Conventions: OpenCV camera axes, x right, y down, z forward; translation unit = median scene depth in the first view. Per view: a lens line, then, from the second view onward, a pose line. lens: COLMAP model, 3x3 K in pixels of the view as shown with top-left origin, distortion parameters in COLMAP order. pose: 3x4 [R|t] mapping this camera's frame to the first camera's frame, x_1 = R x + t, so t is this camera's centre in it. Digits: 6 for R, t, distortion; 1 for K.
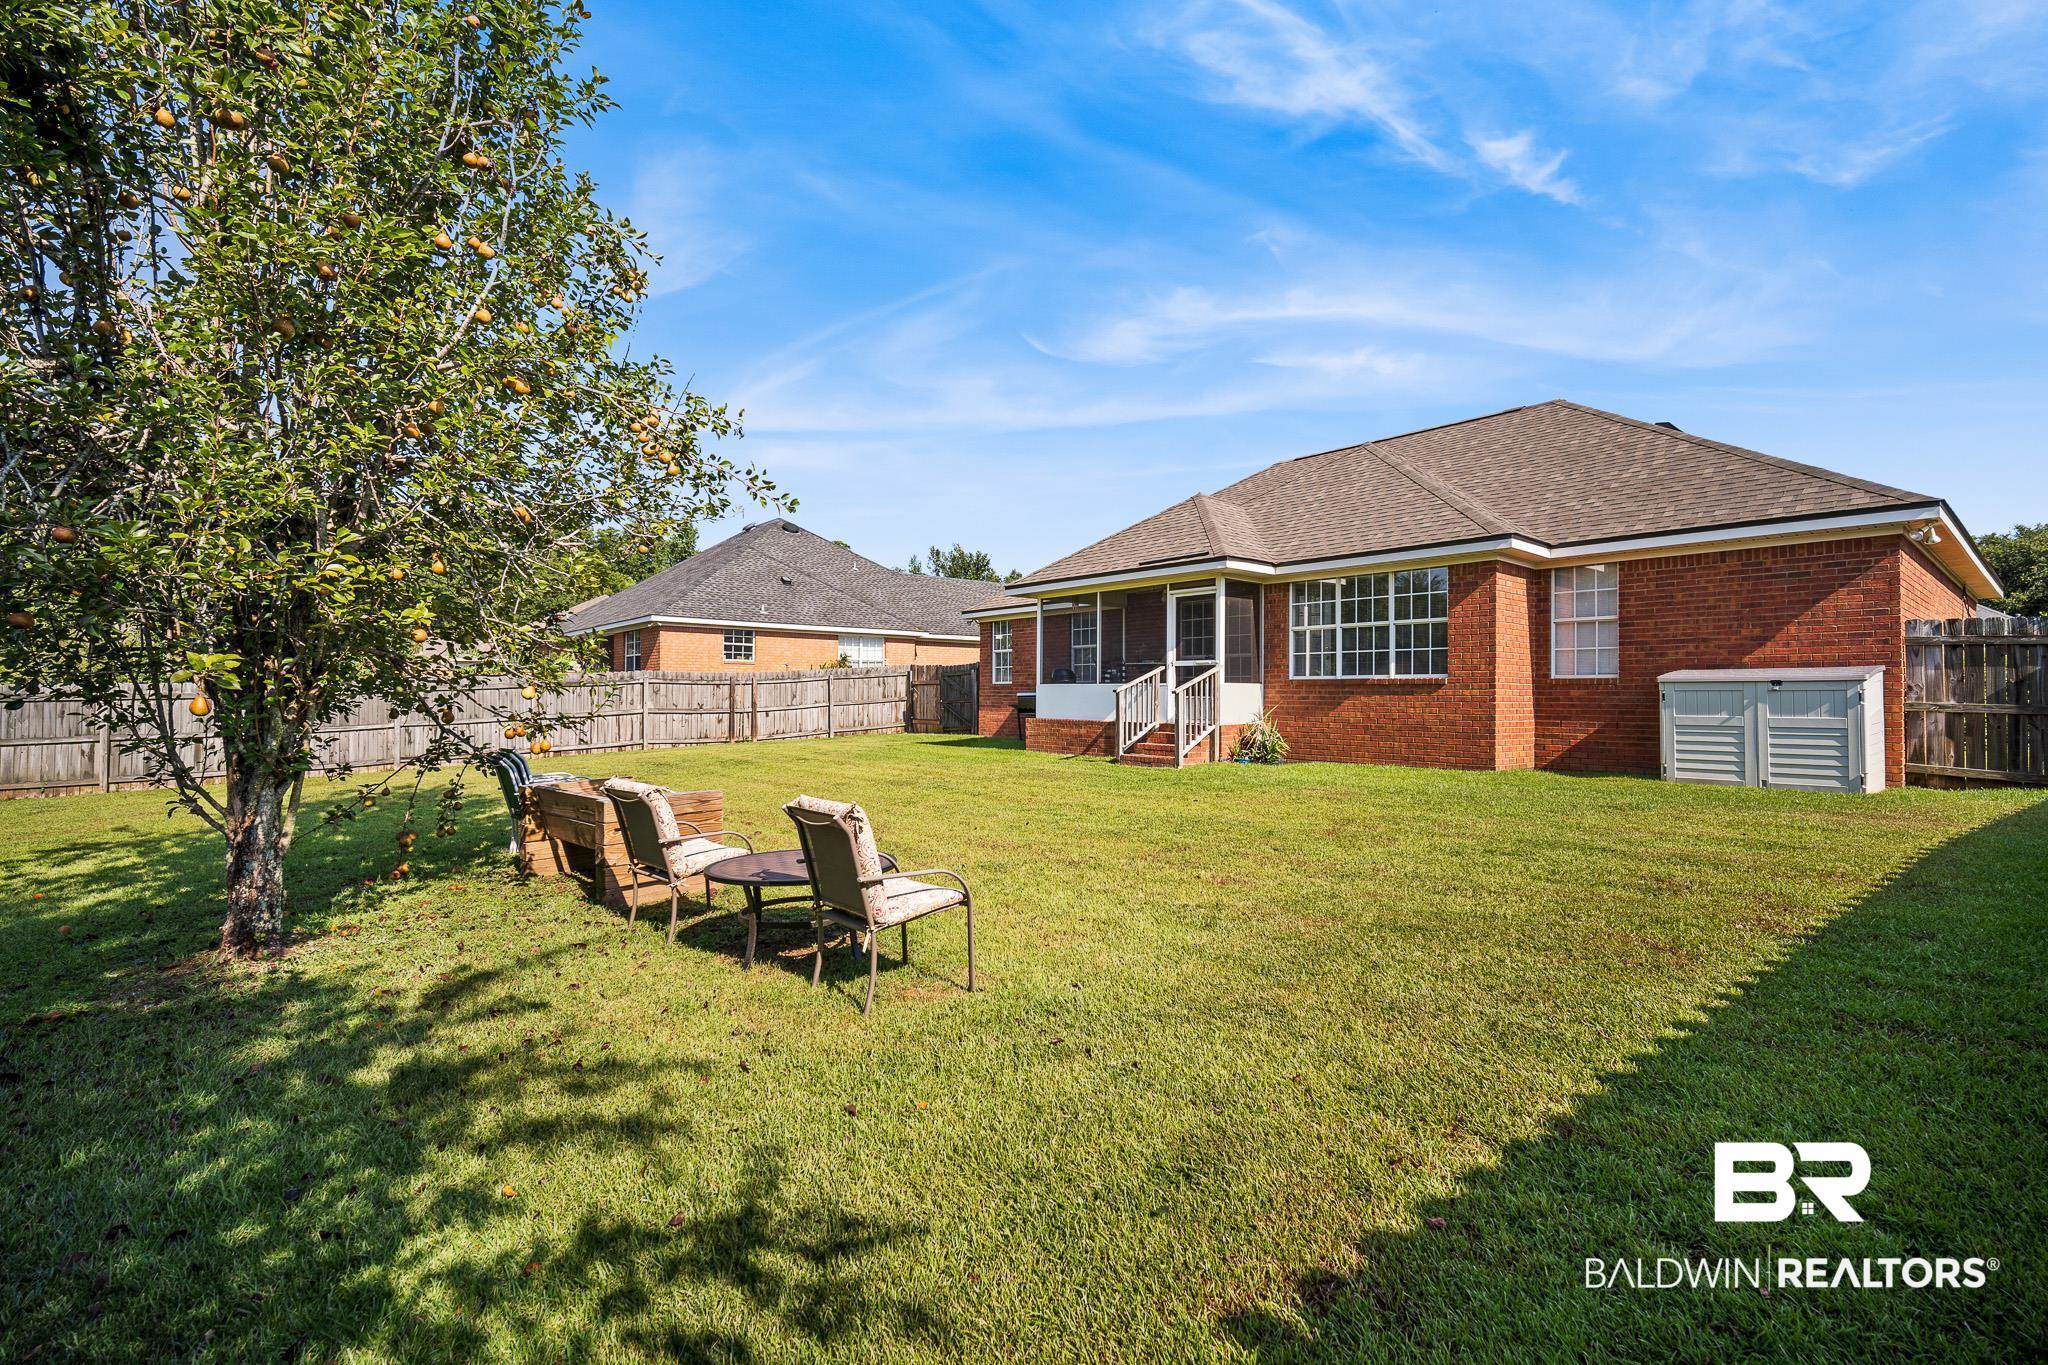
lens RADIAL K [[906.8, 0, 1029.0], [0, 906.8, 686.7], [0, 0, 1]] dist [-0.009974, 0.001674]
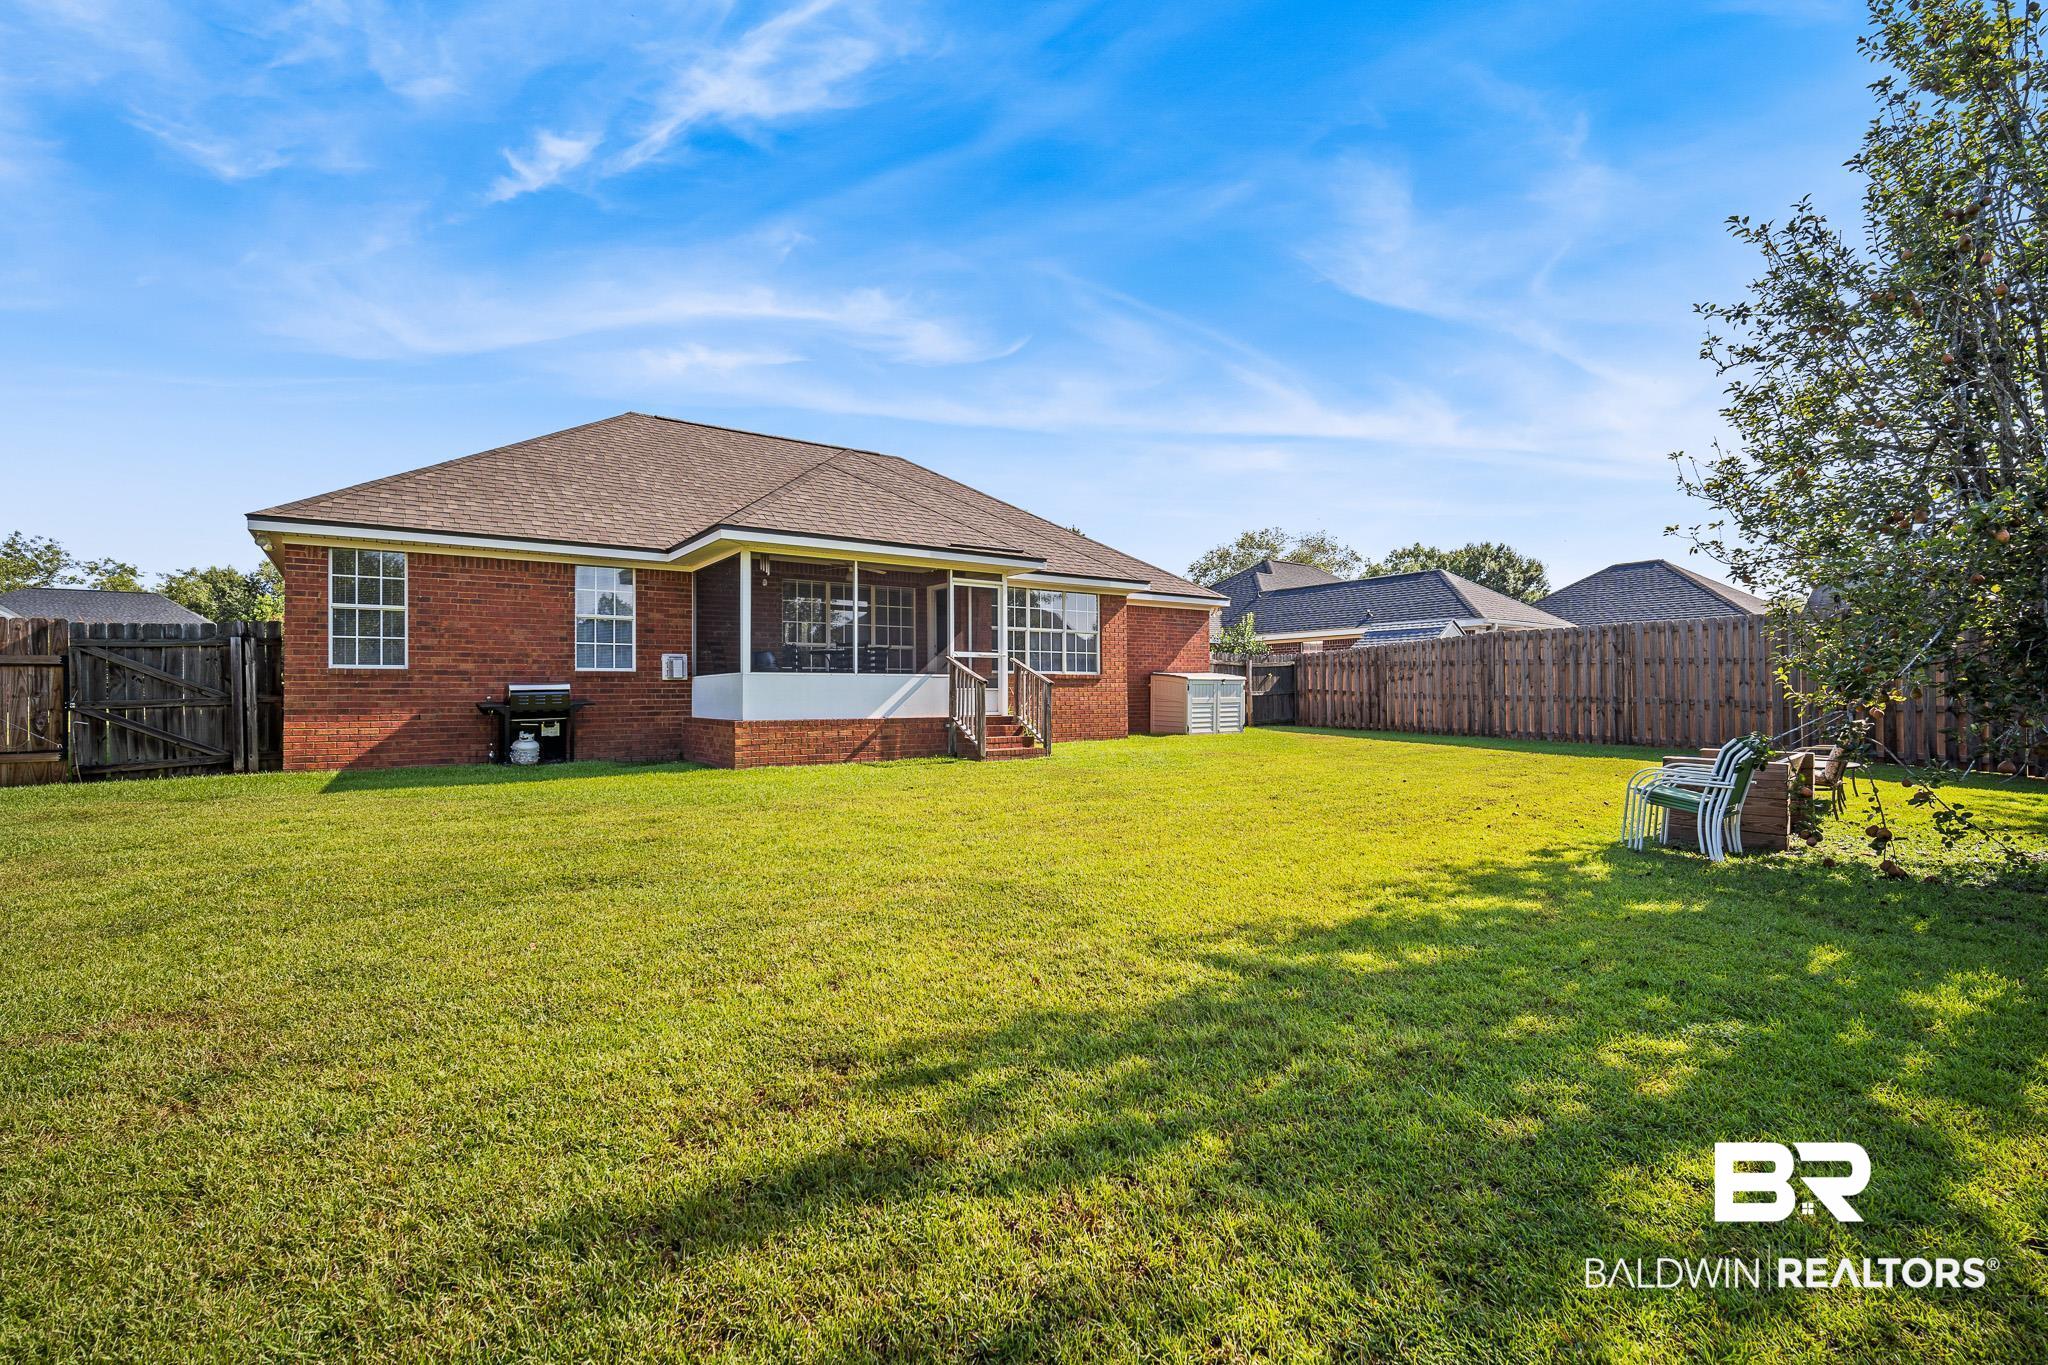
lens RADIAL K [[906.8, 0, 1028.1], [0, 906.8, 691.9], [0, 0, 1]] dist [-0.009974, 0.001674]
pose [[0.095260, 0.004118, 0.995444, -0.813778], [-0.000738, 0.999991, -0.004066, 0.018589], [-0.995452, -0.000347, 0.095262, 0.867531]]
